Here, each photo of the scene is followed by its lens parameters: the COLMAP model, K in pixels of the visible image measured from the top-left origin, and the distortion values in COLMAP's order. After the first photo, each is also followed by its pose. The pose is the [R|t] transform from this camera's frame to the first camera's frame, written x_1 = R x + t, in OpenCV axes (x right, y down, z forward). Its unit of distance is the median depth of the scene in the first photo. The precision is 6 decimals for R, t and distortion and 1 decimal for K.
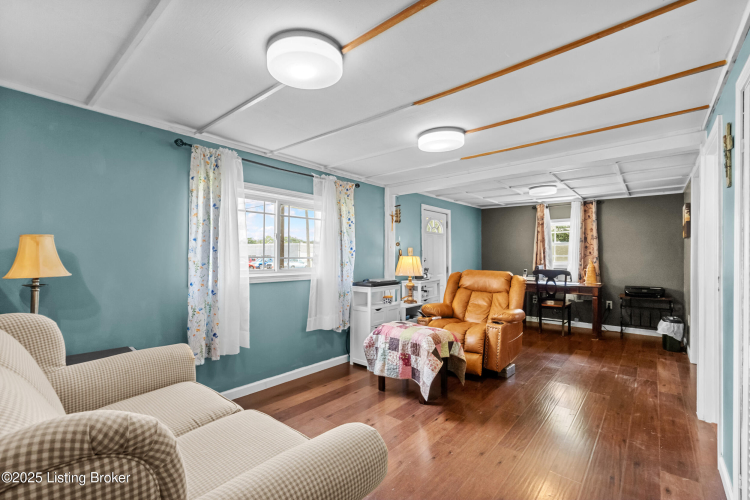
lens RADIAL K [[327.4, 0, 373.4], [0, 327.4, 257.1], [0, 0, 1]] dist [-0.000405, -0.000324]
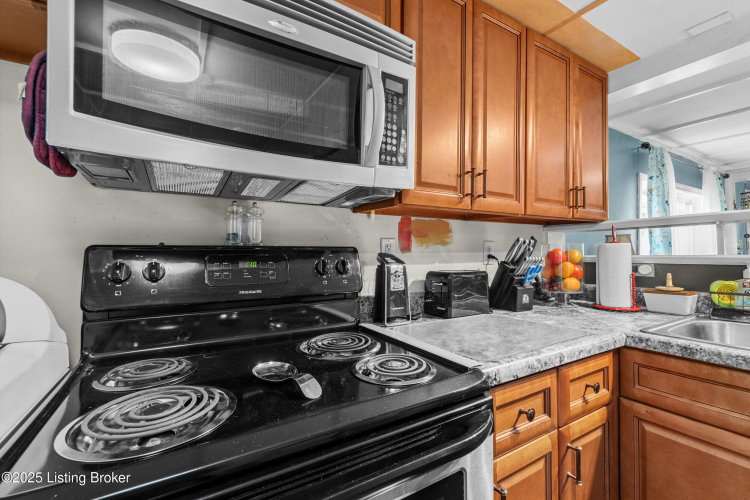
lens RADIAL K [[327.4, 0, 379.7], [0, 327.4, 245.1], [0, 0, 1]] dist [-0.000405, -0.000324]
pose [[0.952577, -0.017979, -0.303767, -0.525740], [0.011869, 0.999689, -0.021947, -0.004738], [0.304067, 0.017300, 0.952493, -0.136034]]
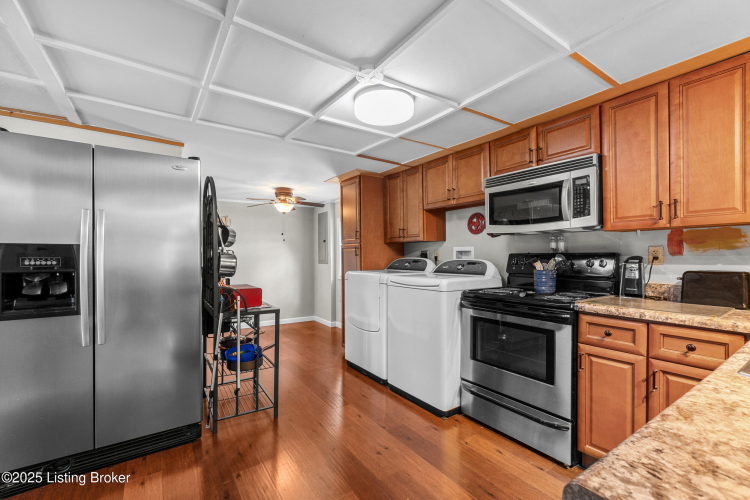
lens RADIAL K [[327.4, 0, 372.2], [0, 327.4, 255.7], [0, 0, 1]] dist [-0.000405, -0.000324]
pose [[-0.265200, -0.007015, -0.964168, -0.110682], [0.007456, 0.999929, -0.009326, -0.003243], [0.964165, -0.009662, -0.265129, -0.103769]]
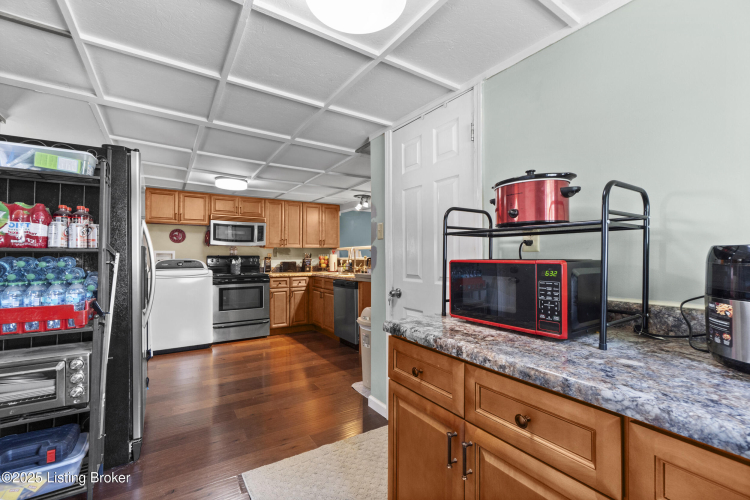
lens RADIAL K [[327.4, 0, 381.3], [0, 327.4, 249.7], [0, 0, 1]] dist [-0.000405, -0.000324]
pose [[0.962339, -0.015935, -0.271384, 0.073804], [0.010834, 0.999736, -0.020286, -0.002783], [0.271635, 0.016582, 0.962257, -0.851183]]
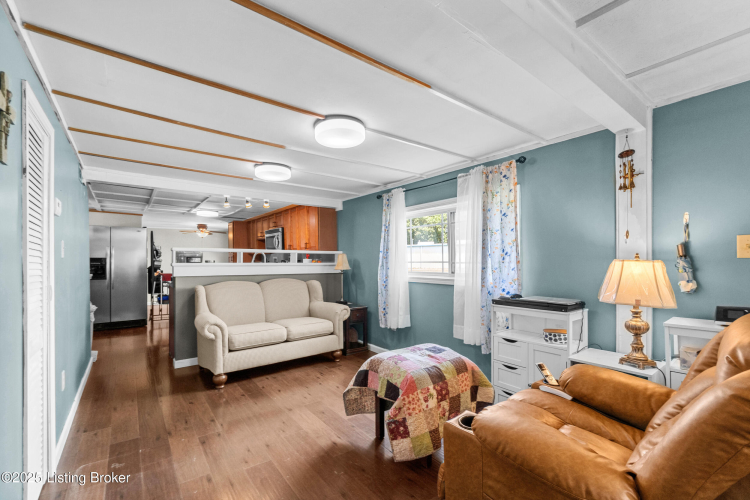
lens RADIAL K [[327.4, 0, 367.1], [0, 327.4, 256.3], [0, 0, 1]] dist [-0.000405, -0.000324]
pose [[-0.224981, -0.021370, -0.974129, 0.534586], [0.002157, 0.999746, -0.022431, 0.002961], [0.974361, -0.007147, -0.224878, 0.635400]]
